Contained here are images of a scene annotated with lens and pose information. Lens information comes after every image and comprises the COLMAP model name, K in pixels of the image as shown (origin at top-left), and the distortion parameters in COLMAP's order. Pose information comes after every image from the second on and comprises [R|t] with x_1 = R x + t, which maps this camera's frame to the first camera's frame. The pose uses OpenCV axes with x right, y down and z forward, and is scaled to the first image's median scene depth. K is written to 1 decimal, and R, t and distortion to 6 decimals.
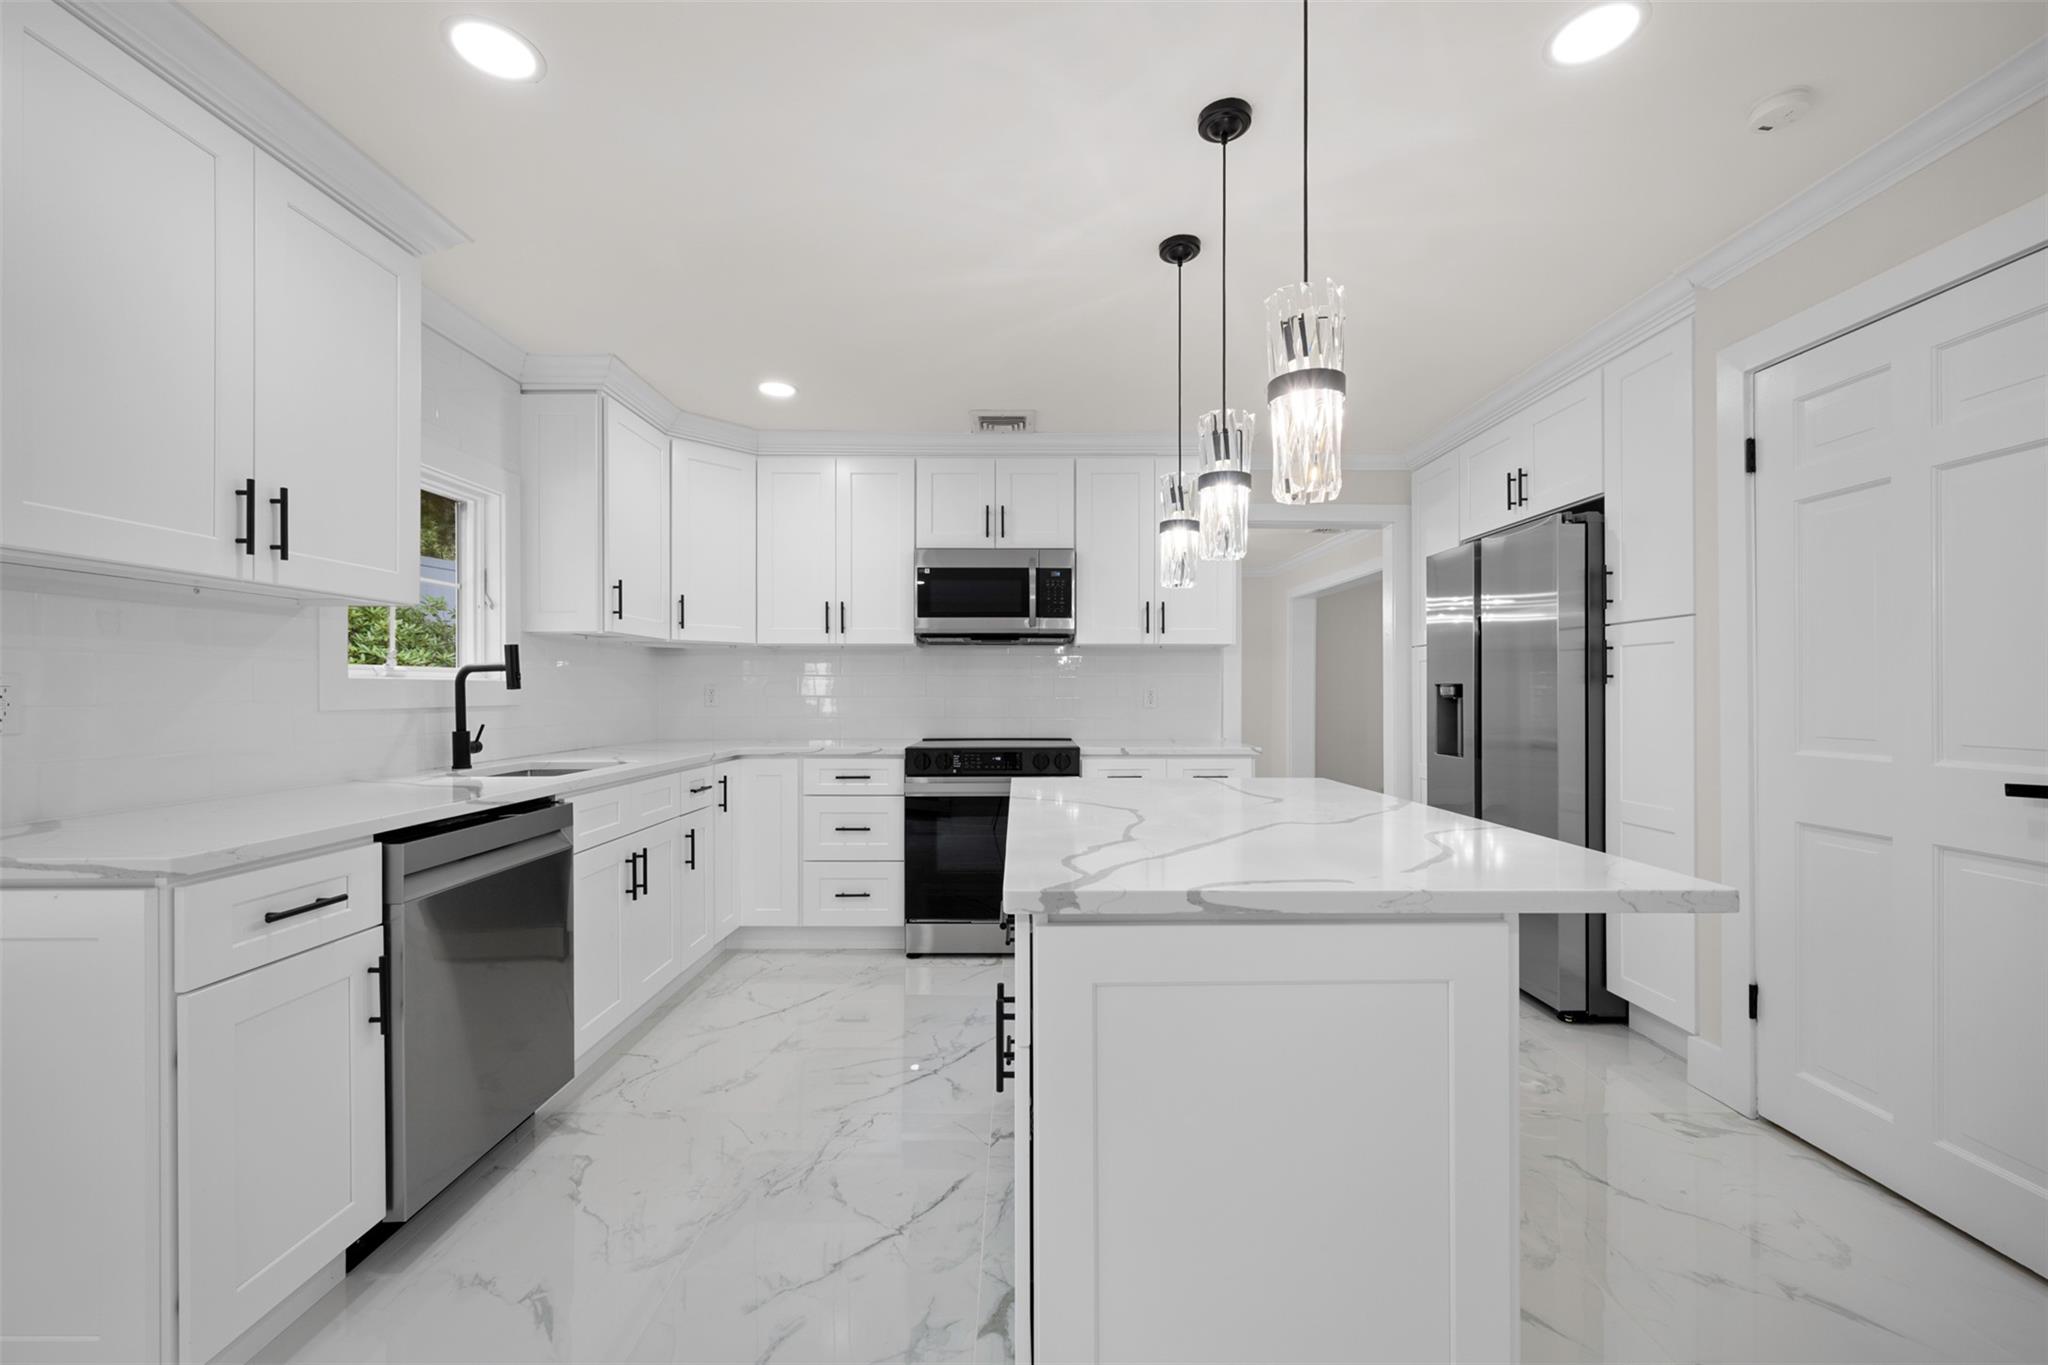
lens RADIAL K [[815.7, 0, 1019.9], [0, 815.7, 692.3], [0, 0, 1]] dist [0.001202, -0.000991]
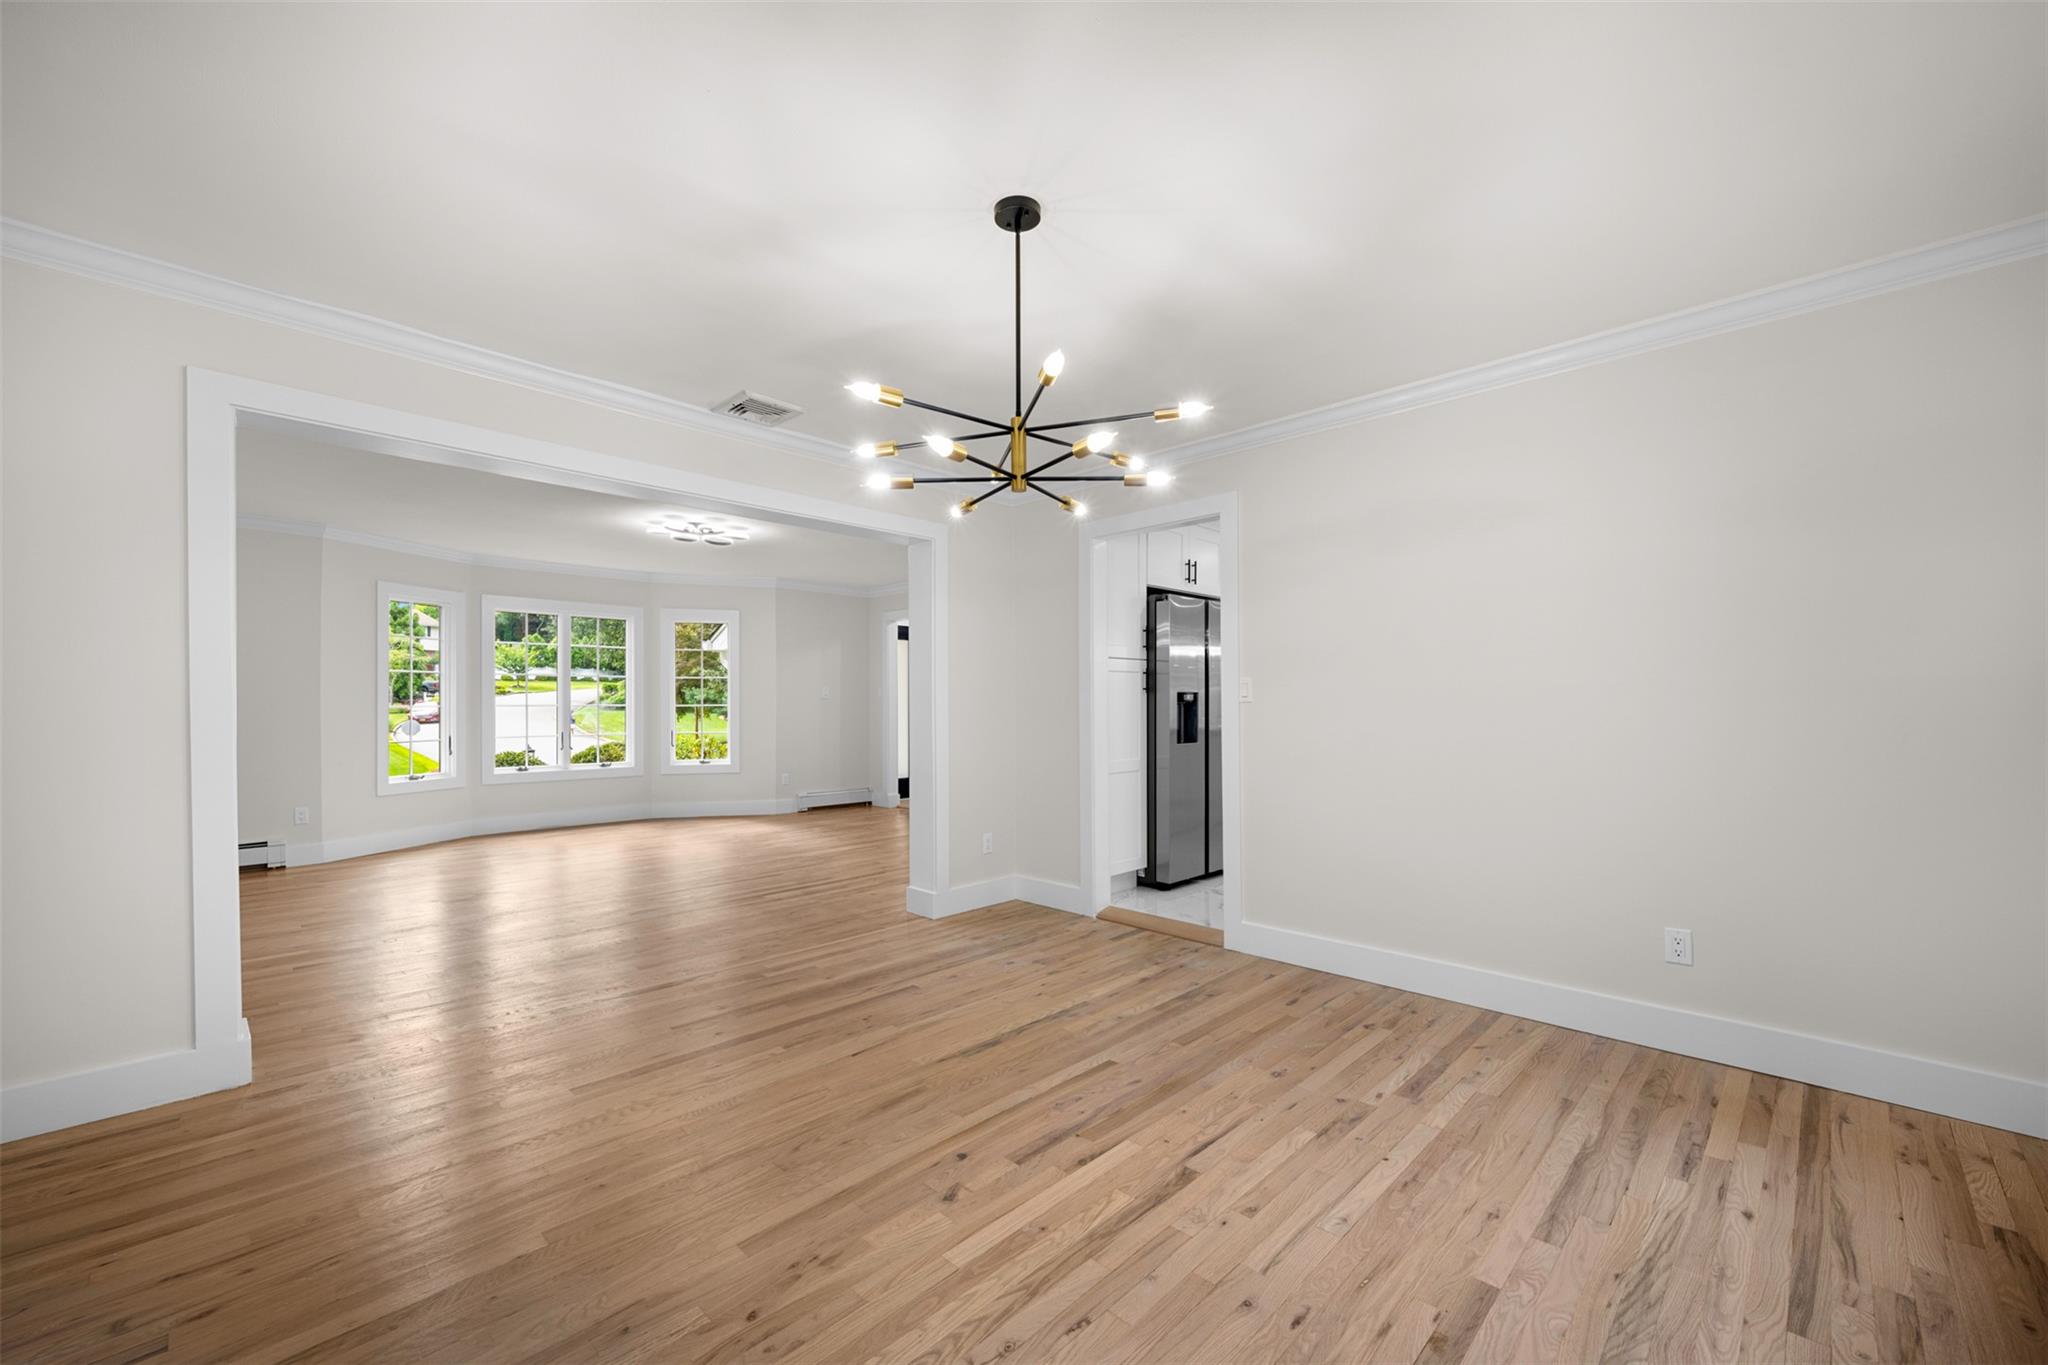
lens RADIAL K [[815.7, 0, 1031.7], [0, 815.7, 690.0], [0, 0, 1]] dist [0.001202, -0.000991]
pose [[-0.709148, 0.006091, 0.705033, -0.294483], [0.001913, 0.999976, -0.006715, -0.003409], [-0.705057, -0.003414, -0.709143, 2.317453]]
